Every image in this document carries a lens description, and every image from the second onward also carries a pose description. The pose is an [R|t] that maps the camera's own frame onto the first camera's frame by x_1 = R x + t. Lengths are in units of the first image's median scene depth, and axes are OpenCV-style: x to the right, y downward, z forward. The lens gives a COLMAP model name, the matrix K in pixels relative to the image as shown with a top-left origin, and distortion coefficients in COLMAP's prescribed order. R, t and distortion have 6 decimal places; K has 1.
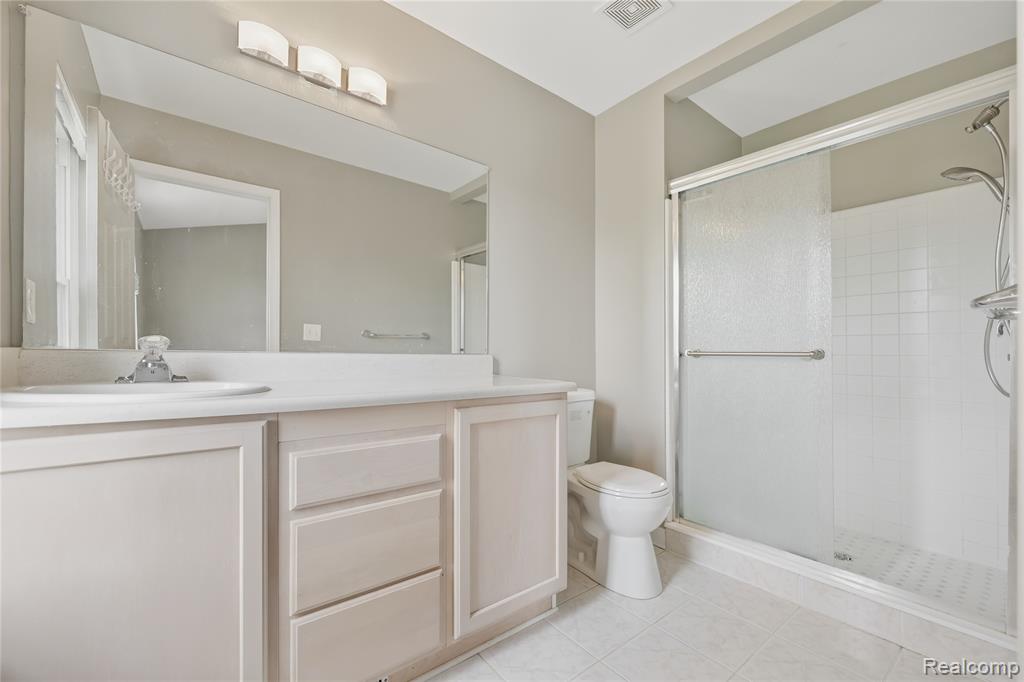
lens RADIAL K [[422.3, 0, 515.4], [0, 422.3, 349.7], [0, 0, 1]] dist [-0.008549, -0.000190]
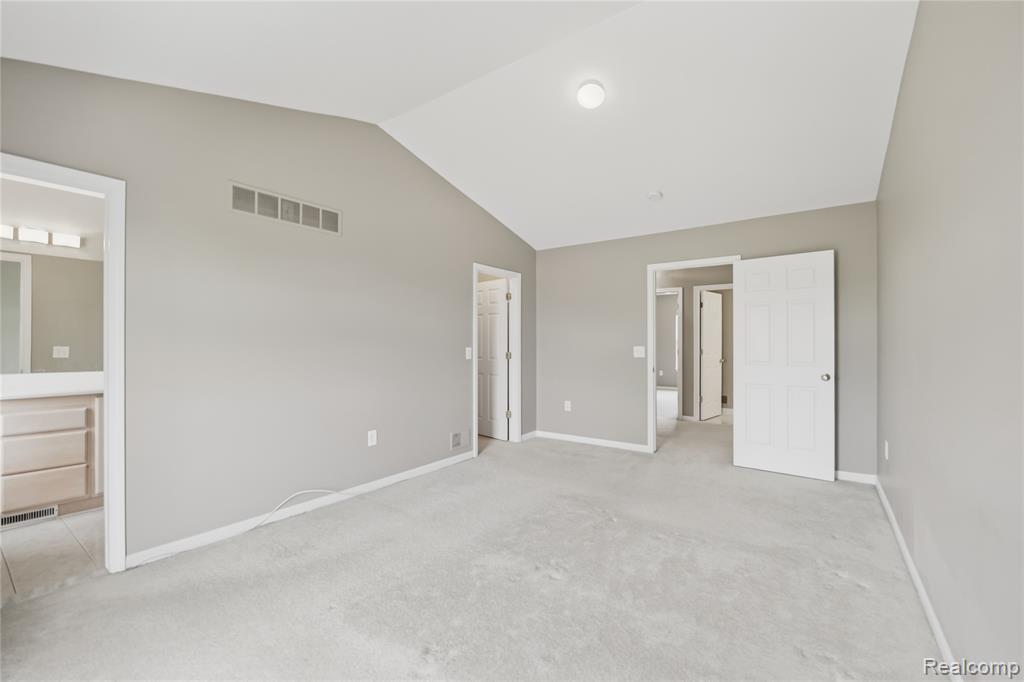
lens RADIAL K [[422.3, 0, 511.1], [0, 422.3, 339.7], [0, 0, 1]] dist [-0.008549, -0.000190]
pose [[0.965750, -0.003405, 0.259453, 1.509400], [0.003637, 0.999993, -0.000412, -0.176335], [-0.259450, 0.001341, 0.965756, -1.891495]]
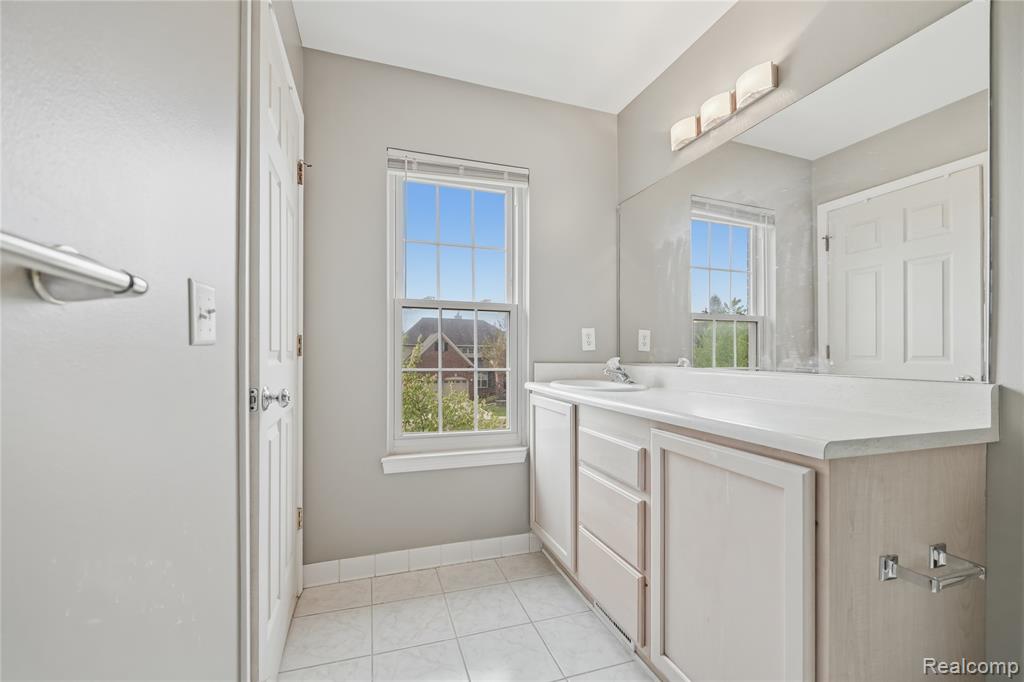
lens RADIAL K [[422.3, 0, 507.5], [0, 422.3, 356.2], [0, 0, 1]] dist [-0.008549, -0.000190]
pose [[-0.335809, 0.001915, -0.941928, 0.917279], [0.001659, 0.999998, 0.001442, -0.032811], [0.941929, -0.001078, -0.335811, 1.007939]]
